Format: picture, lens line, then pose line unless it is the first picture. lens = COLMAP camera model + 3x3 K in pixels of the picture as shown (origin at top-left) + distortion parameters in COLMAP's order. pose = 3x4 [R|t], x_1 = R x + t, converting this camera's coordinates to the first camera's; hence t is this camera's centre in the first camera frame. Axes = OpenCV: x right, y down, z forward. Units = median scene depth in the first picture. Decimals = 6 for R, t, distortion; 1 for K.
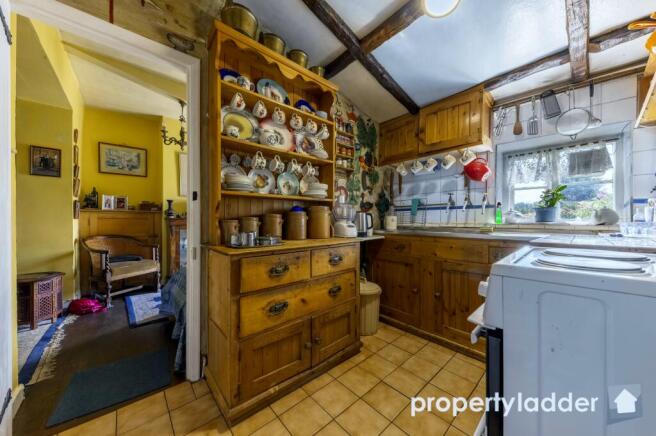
lens RADIAL K [[224.9, 0, 334.2], [0, 224.9, 218.8], [0, 0, 1]] dist [0.008656, -0.000980]
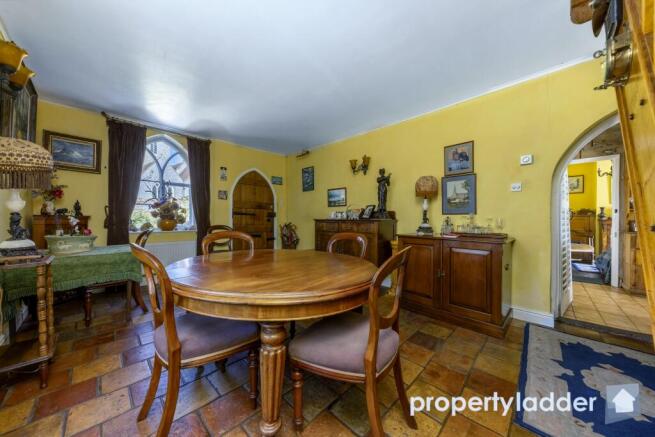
lens RADIAL K [[224.6, 0, 334.1], [0, 224.6, 216.9], [0, 0, 1]] dist [0.008656, -0.000980]
pose [[0.076332, 0.001010, -0.997082, 0.616527], [-0.007870, 0.999969, 0.000410, -0.006562], [0.997051, 0.007815, 0.076338, -0.858376]]
